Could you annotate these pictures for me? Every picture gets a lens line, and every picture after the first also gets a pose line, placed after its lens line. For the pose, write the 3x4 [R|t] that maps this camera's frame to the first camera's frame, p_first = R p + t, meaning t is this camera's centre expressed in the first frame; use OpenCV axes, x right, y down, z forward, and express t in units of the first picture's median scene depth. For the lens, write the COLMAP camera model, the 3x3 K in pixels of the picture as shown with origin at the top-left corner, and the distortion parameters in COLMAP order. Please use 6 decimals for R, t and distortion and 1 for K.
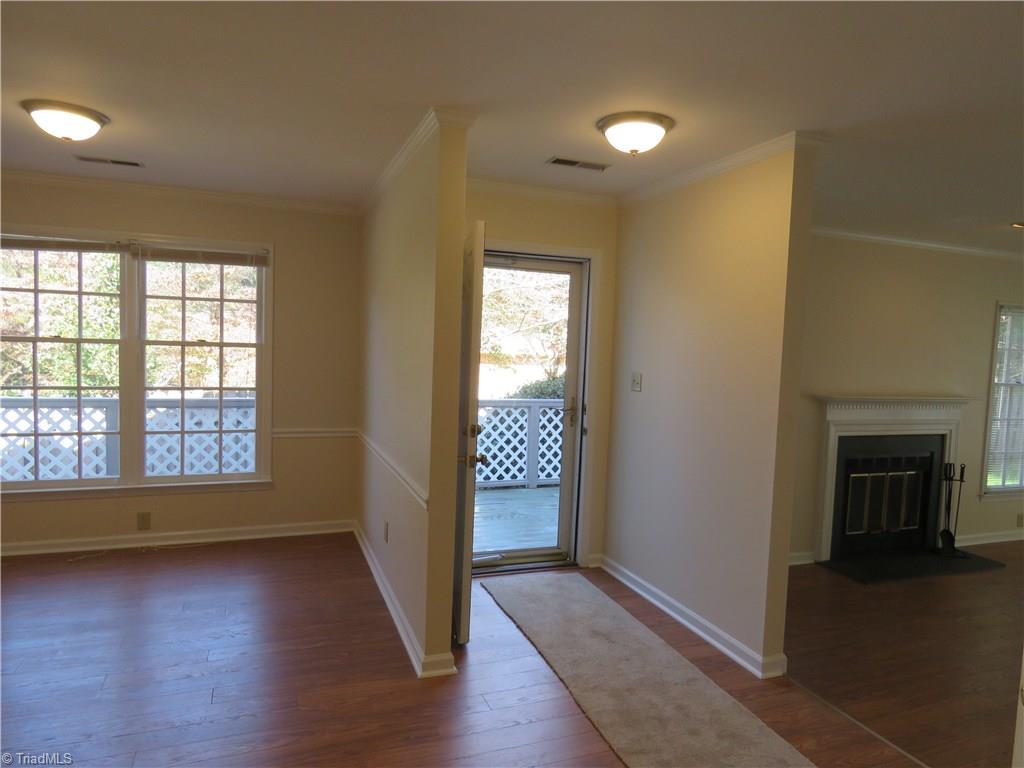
lens RADIAL K [[652.4, 0, 512.0], [0, 652.4, 390.1], [0, 0, 1]] dist [0.001198, 0.000409]
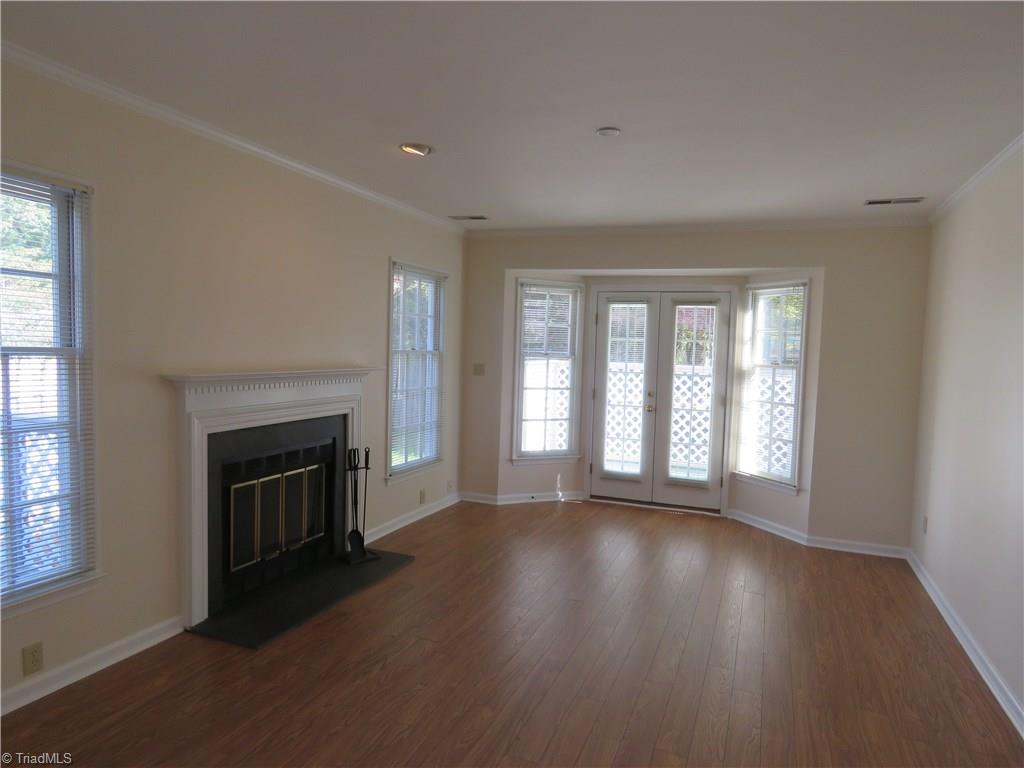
lens RADIAL K [[652.4, 0, 512.0], [0, 652.4, 390.1], [0, 0, 1]] dist [0.001198, 0.000409]
pose [[0.679841, -0.068871, 0.730119, 0.213288], [0.043990, 0.997617, 0.053144, 0.003787], [-0.732039, -0.004012, 0.681251, 0.297250]]
